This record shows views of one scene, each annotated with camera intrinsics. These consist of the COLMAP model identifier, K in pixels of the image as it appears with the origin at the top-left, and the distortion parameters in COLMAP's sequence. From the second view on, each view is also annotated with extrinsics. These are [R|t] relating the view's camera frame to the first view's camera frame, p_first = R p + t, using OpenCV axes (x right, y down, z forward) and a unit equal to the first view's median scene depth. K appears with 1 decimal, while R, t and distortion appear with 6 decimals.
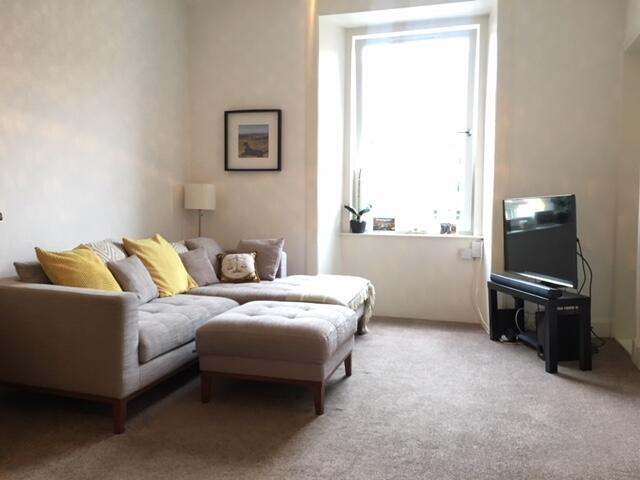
lens RADIAL K [[550.0, 0, 320.7], [0, 550.0, 239.7], [0, 0, 1]] dist [0.061652, -0.080358]
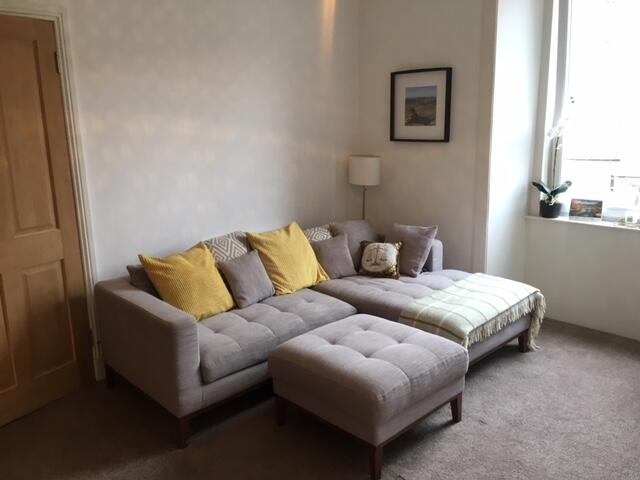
lens RADIAL K [[550.0, 0, 317.6], [0, 550.0, 241.2], [0, 0, 1]] dist [0.061652, -0.080358]
pose [[0.868493, 0.080187, -0.489173, 0.217659], [-0.004250, 0.987998, 0.154411, -0.126414], [0.495683, -0.132026, 0.858410, 0.185444]]
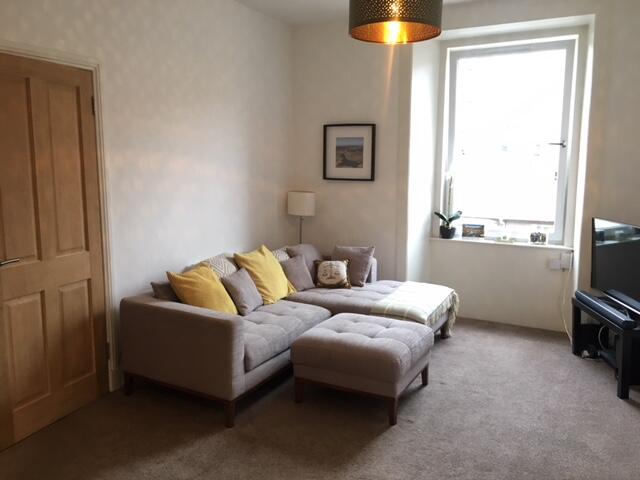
lens RADIAL K [[550.0, 0, 320.1], [0, 550.0, 237.4], [0, 0, 1]] dist [0.061652, -0.080358]
pose [[0.980342, 0.025362, -0.195668, 0.045712], [-0.011514, 0.997368, 0.071588, -0.109485], [0.196968, -0.067928, 0.978054, -0.096905]]
